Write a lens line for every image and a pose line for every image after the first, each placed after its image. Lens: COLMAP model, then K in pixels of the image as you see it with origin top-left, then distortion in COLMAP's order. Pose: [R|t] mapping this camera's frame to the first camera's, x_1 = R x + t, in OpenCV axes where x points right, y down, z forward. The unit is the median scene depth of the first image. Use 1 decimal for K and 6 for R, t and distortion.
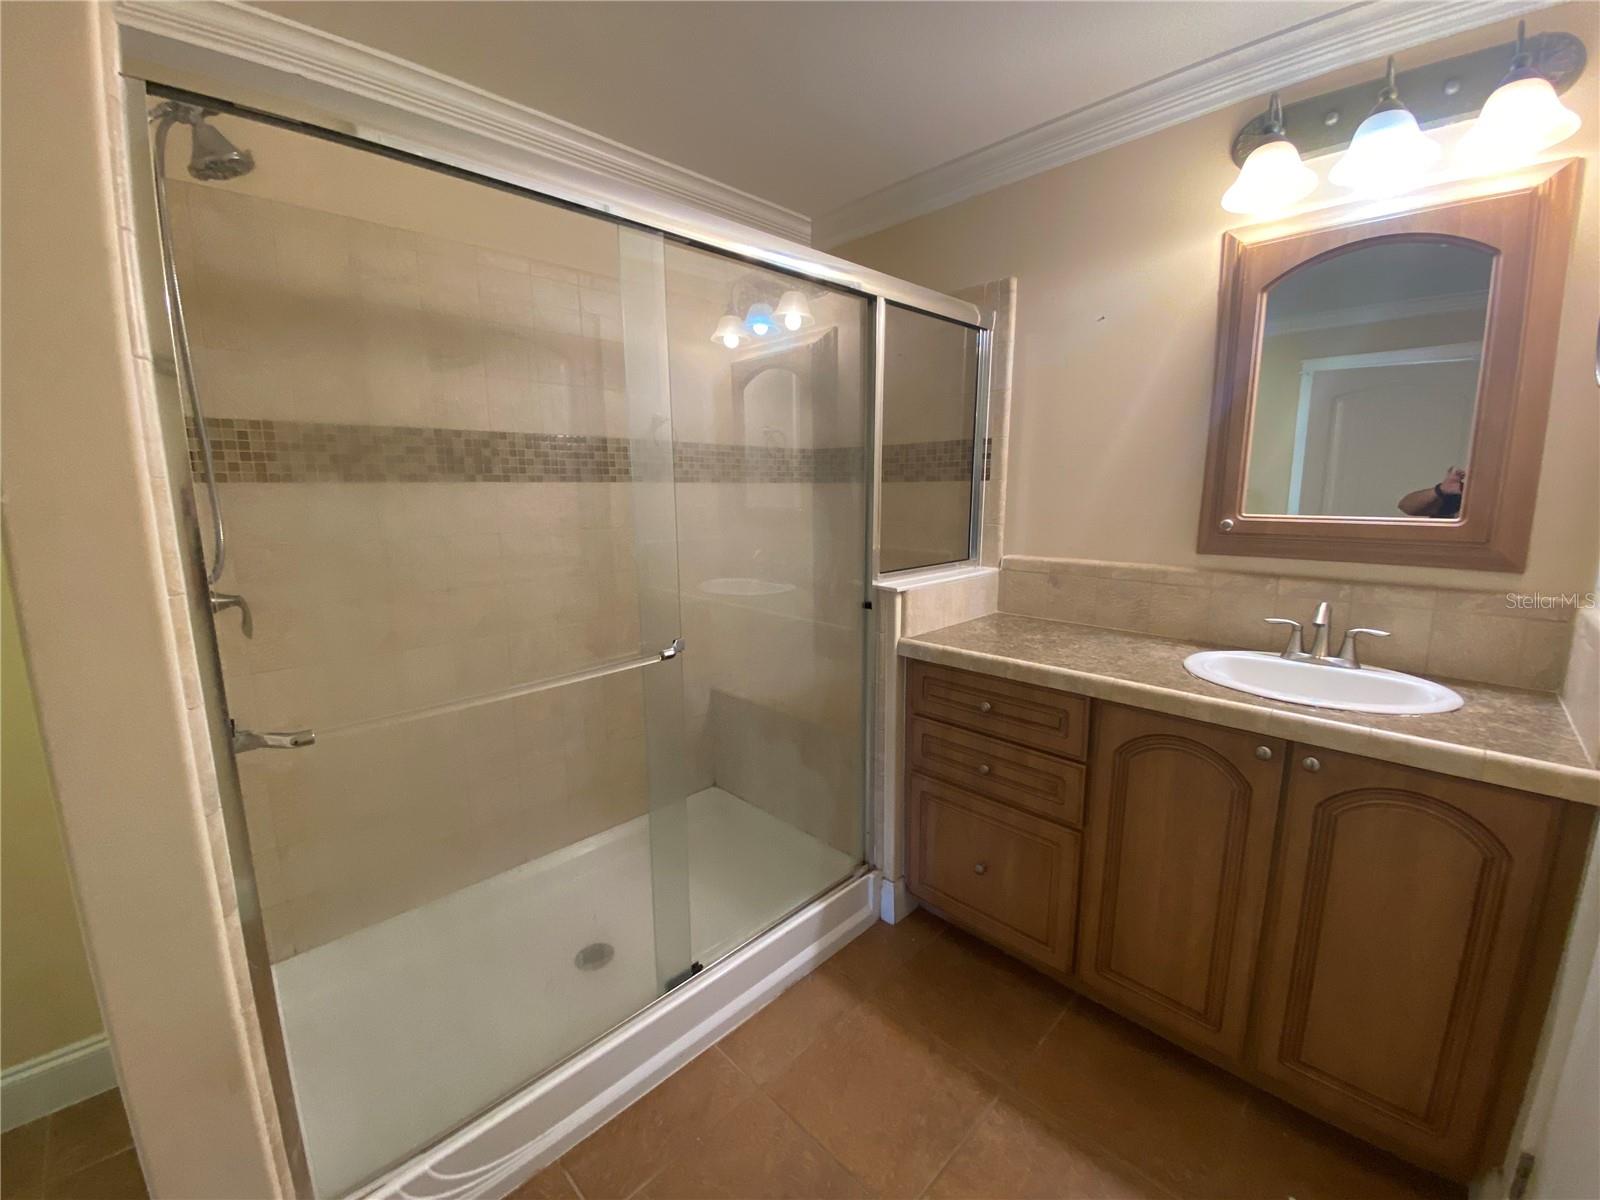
lens RADIAL K [[648.7, 0, 799.8], [0, 648.7, 595.9], [0, 0, 1]] dist [0.017045, -0.018592]
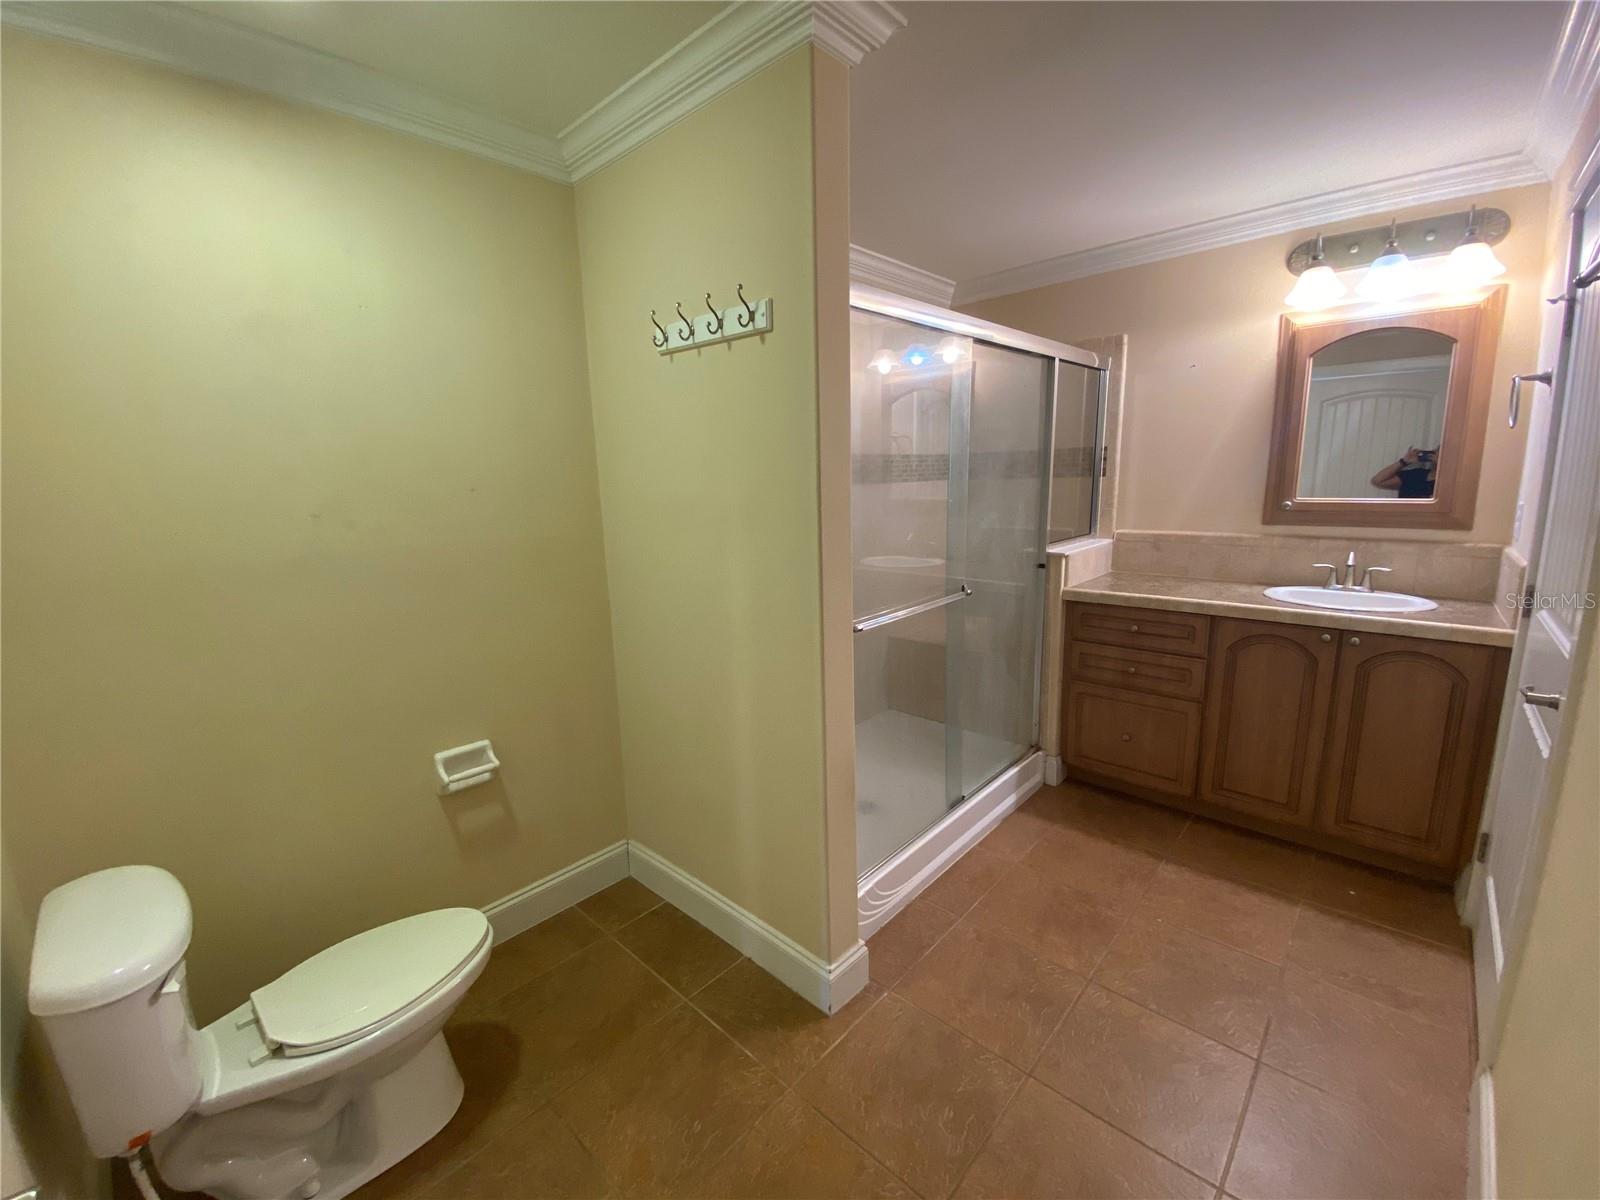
lens RADIAL K [[648.7, 0, 799.8], [0, 648.7, 595.9], [0, 0, 1]] dist [0.017045, -0.018592]
pose [[0.999024, -0.028726, 0.033561, -0.580229], [0.028147, 0.999449, 0.017600, 0.048716], [-0.034048, -0.016639, 0.999282, -0.530563]]
